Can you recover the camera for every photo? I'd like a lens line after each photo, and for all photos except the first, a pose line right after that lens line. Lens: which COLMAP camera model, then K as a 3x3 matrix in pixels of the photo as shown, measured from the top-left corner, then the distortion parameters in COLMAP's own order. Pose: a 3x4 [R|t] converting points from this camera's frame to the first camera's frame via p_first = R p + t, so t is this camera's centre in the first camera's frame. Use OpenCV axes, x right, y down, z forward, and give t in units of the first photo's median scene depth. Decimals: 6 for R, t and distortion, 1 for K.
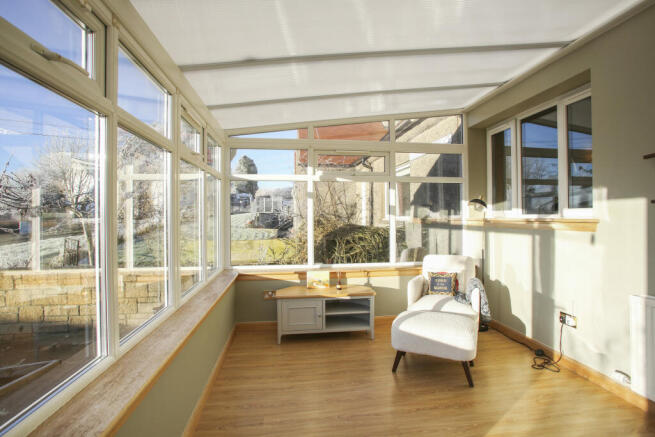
lens RADIAL K [[308.7, 0, 327.5], [0, 308.7, 218.5], [0, 0, 1]] dist [-0.051599, 0.000251]
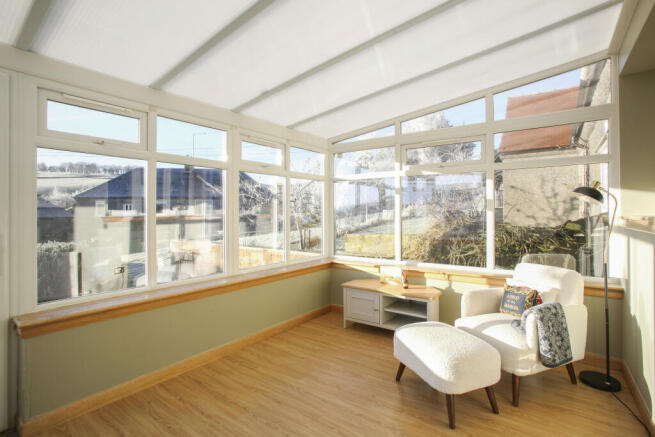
lens RADIAL K [[312.8, 0, 327.5], [0, 312.8, 218.5], [0, 0, 1]] dist [-0.019682, -0.000039]
pose [[0.721958, 0.005639, -0.691914, 0.574038], [0.003196, 0.999929, 0.011485, 0.002414], [0.691930, -0.010503, 0.721888, 0.146725]]
